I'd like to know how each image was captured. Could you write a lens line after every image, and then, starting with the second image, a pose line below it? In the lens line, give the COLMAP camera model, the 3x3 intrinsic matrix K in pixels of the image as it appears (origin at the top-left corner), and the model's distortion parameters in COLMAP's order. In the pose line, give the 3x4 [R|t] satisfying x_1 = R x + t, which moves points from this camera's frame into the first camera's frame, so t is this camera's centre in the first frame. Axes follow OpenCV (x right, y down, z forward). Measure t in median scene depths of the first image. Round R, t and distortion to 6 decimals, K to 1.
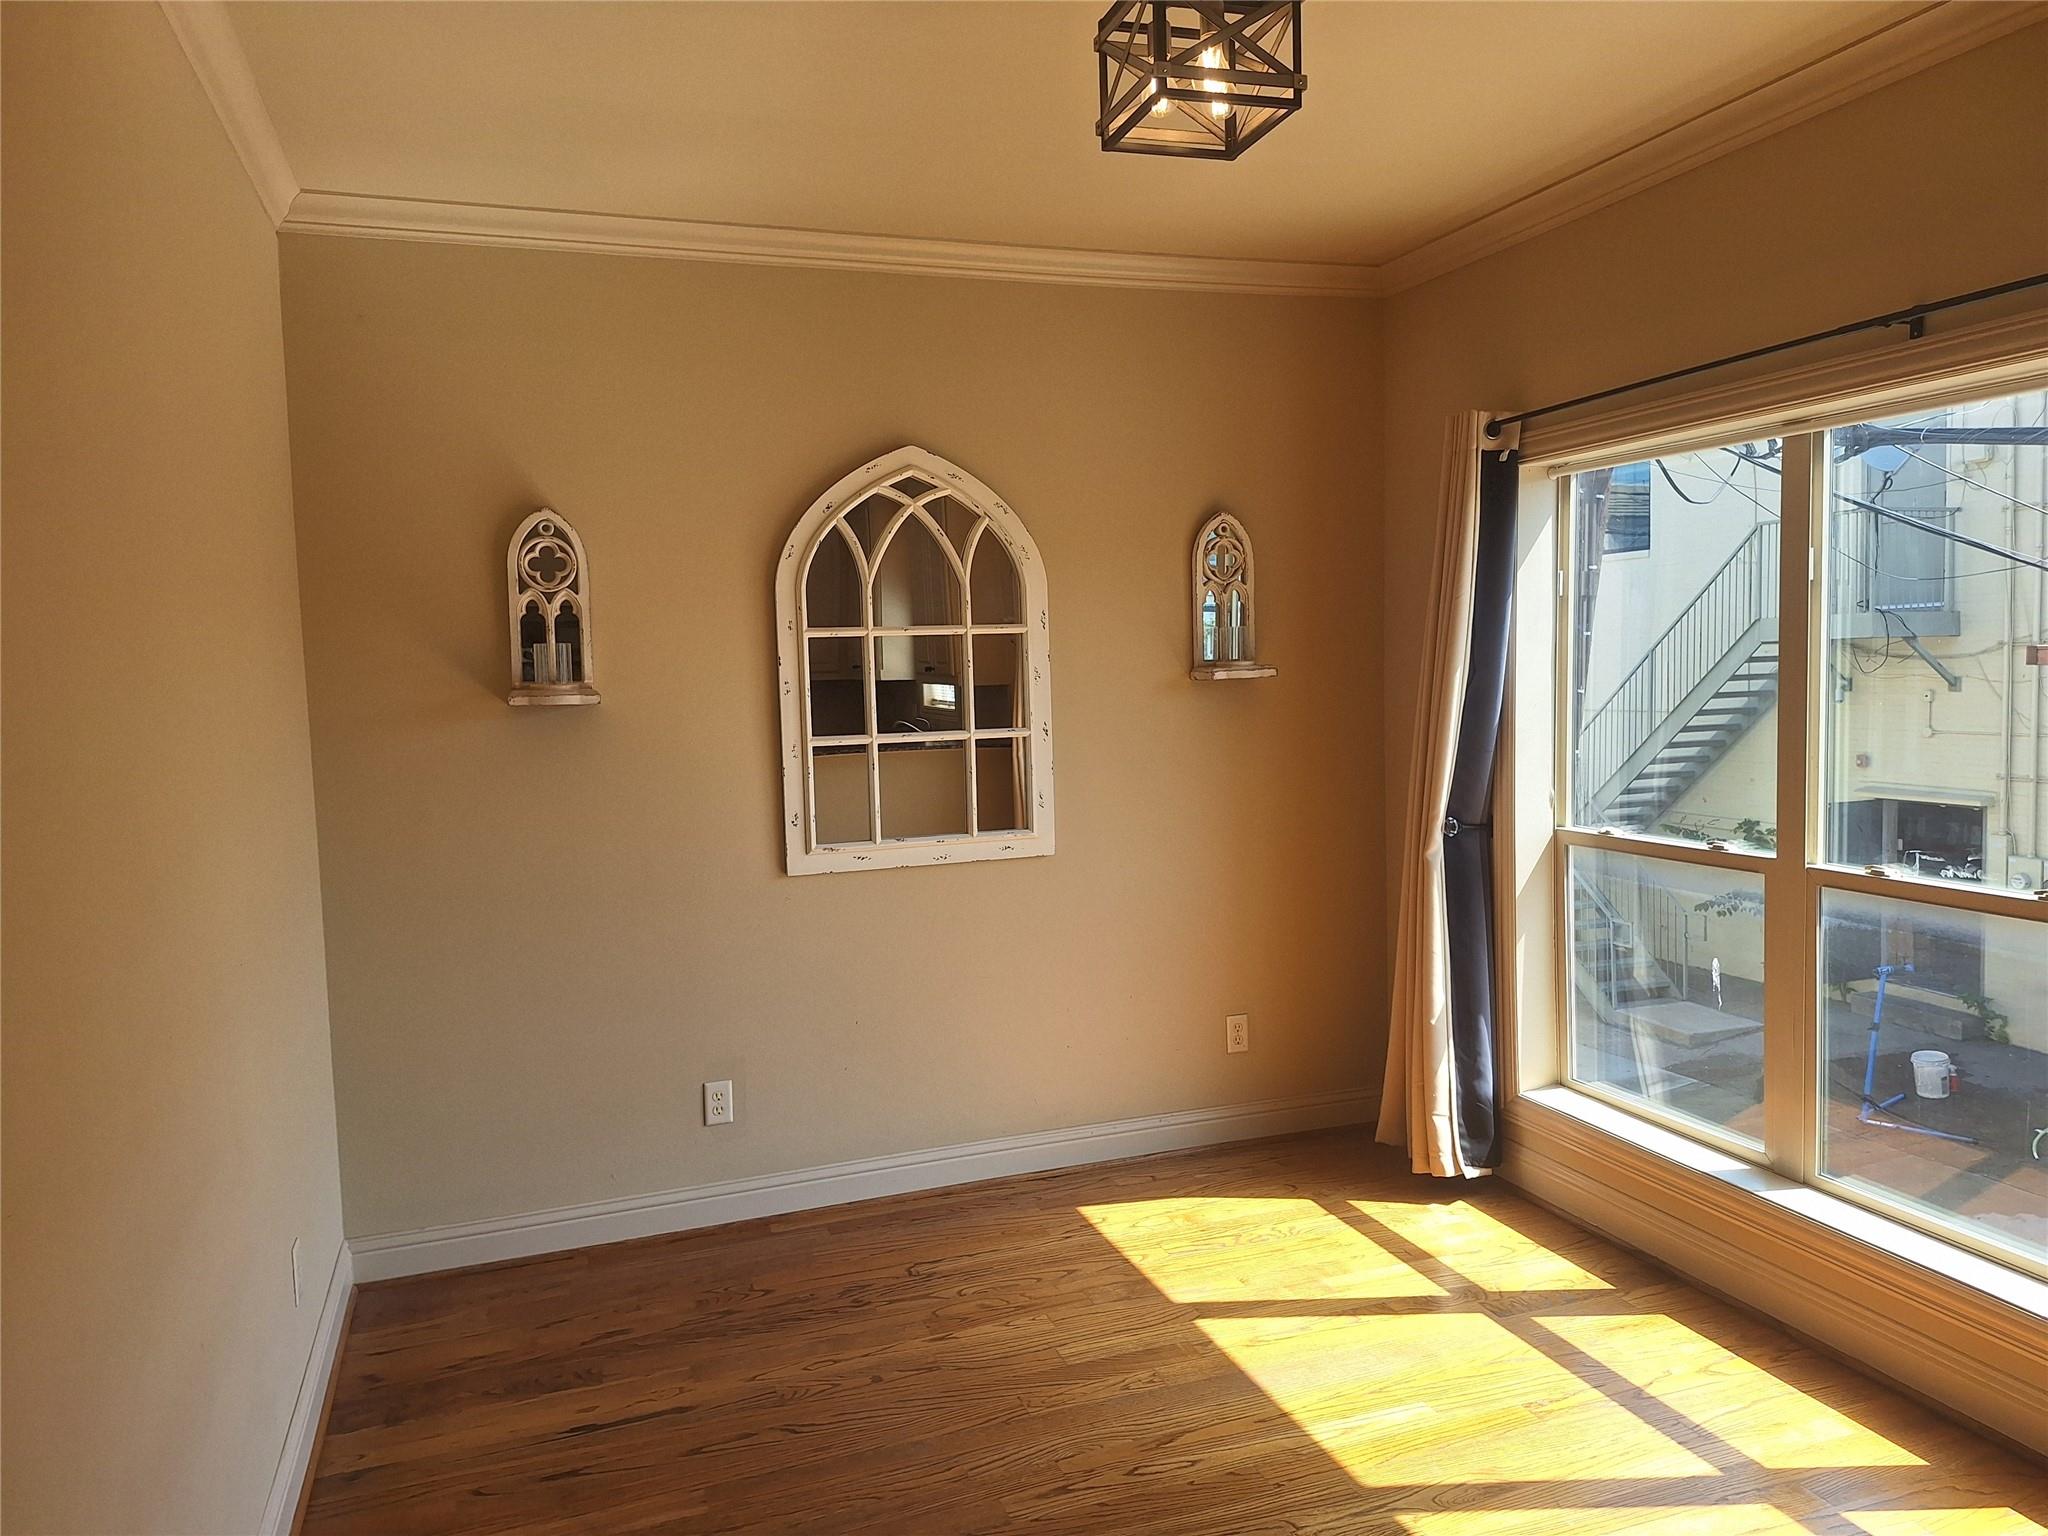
lens RADIAL K [[1469.6, 0, 1005.0], [0, 1469.6, 768.0], [0, 0, 1]] dist [0.063757, -0.035641]
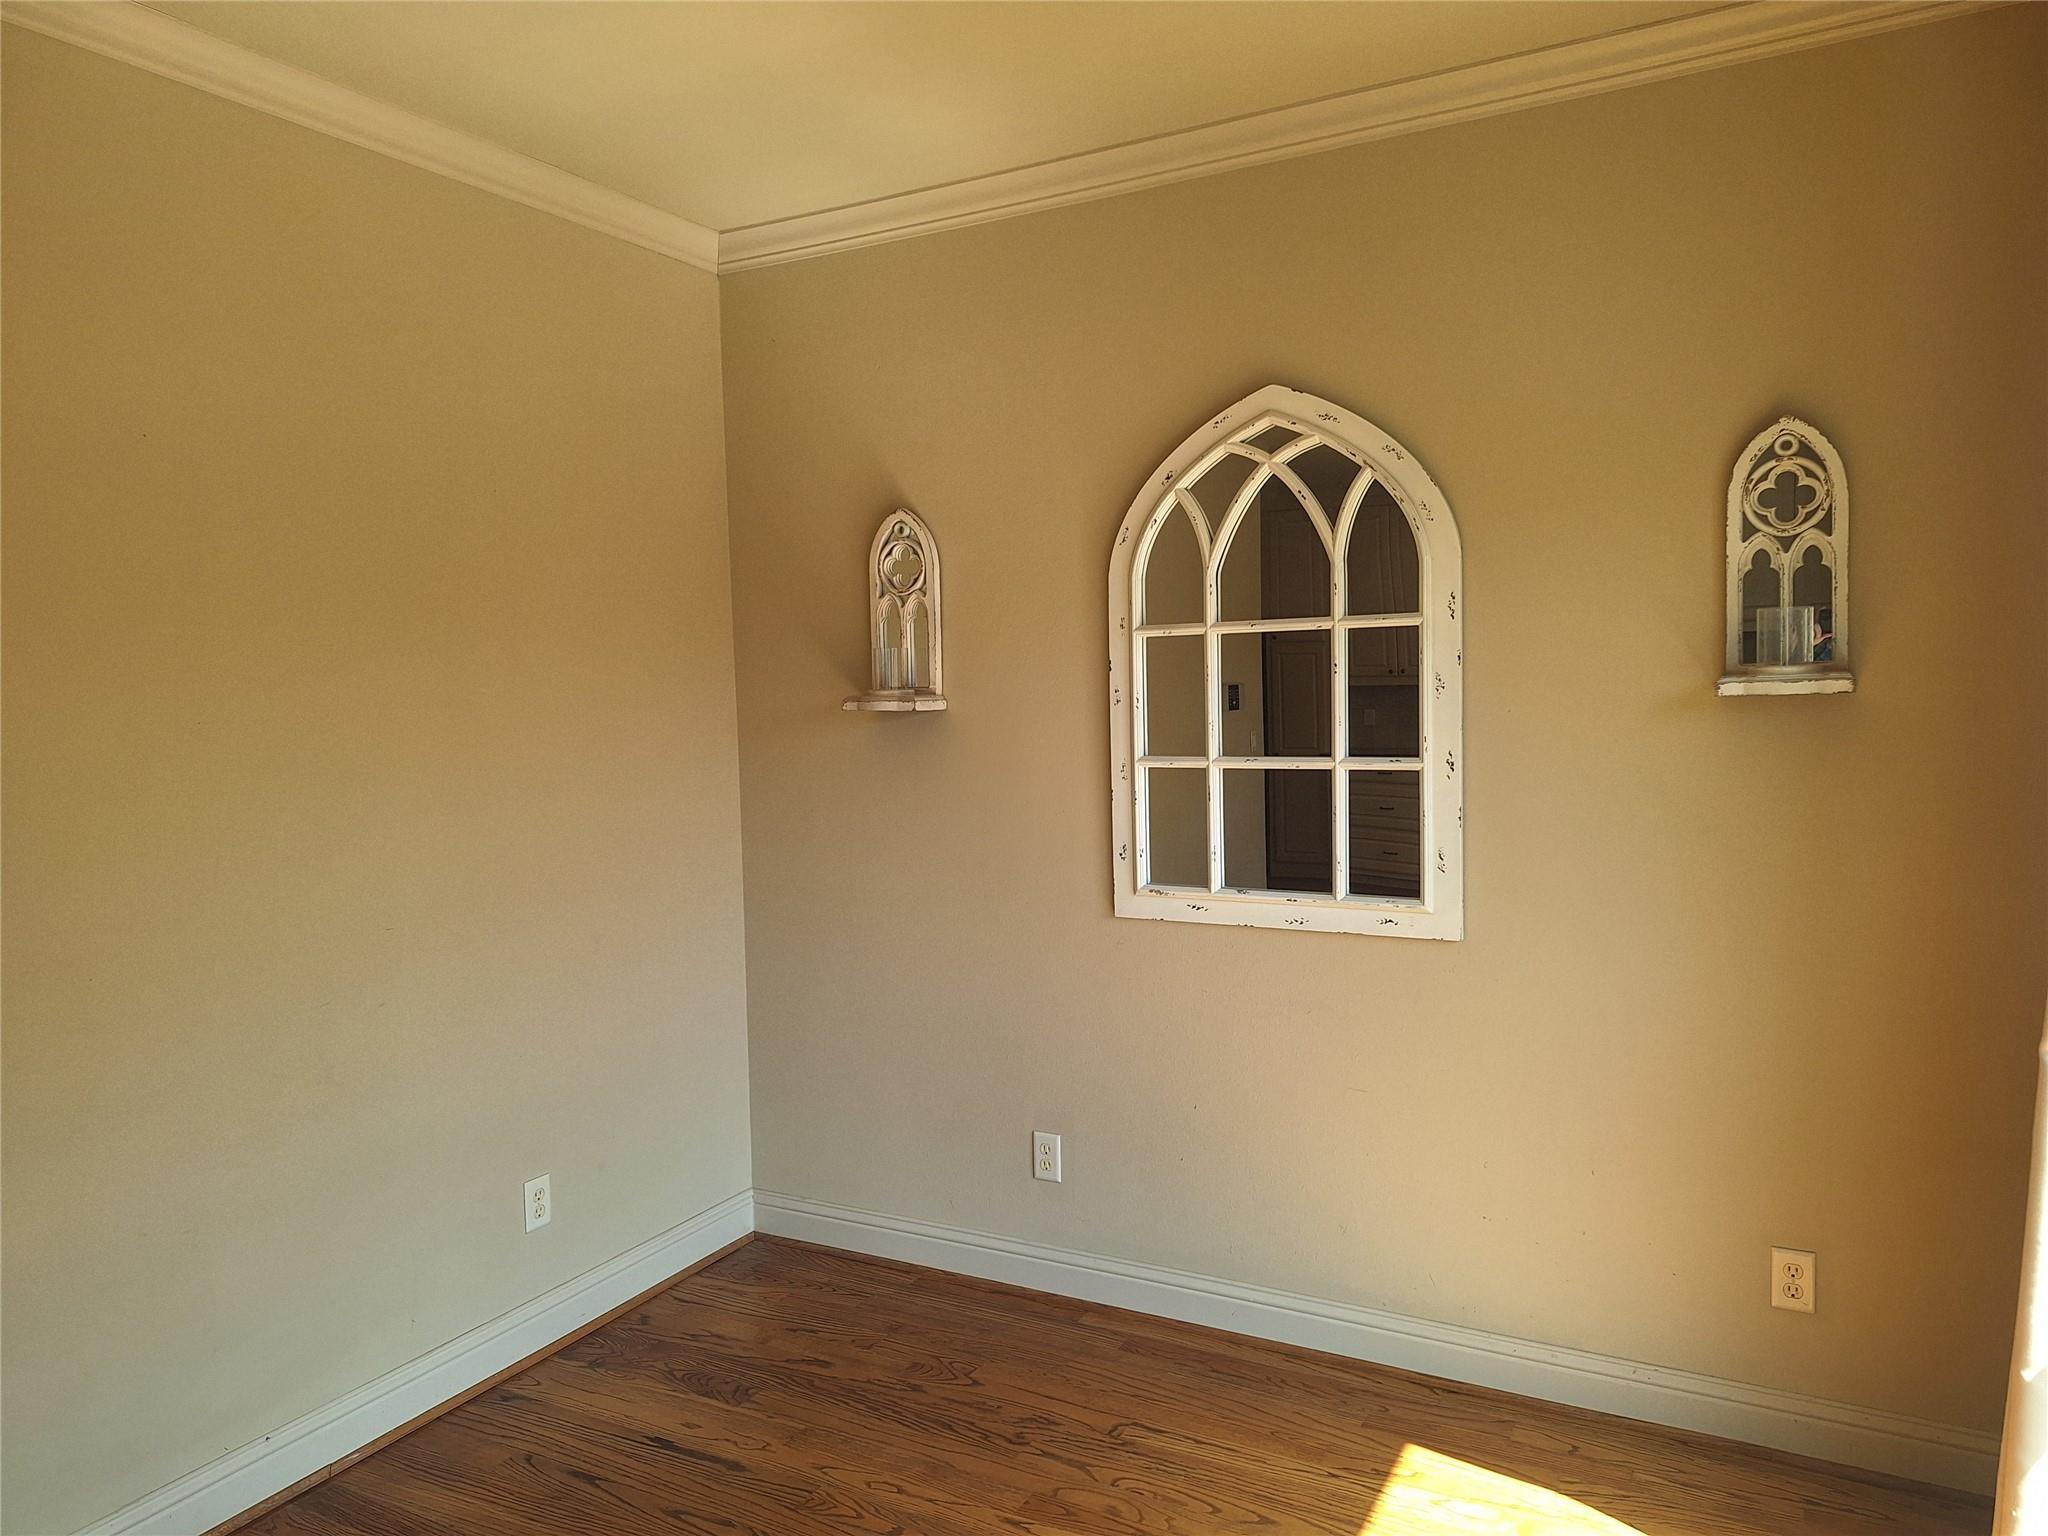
lens RADIAL K [[1469.6, 0, 1009.1], [0, 1469.6, 767.7], [0, 0, 1]] dist [0.063757, -0.035641]
pose [[0.640692, 0.064554, -0.765080, 0.452097], [-0.039602, 0.997911, 0.051036, -0.053258], [0.766776, -0.002400, 0.641910, 0.398791]]
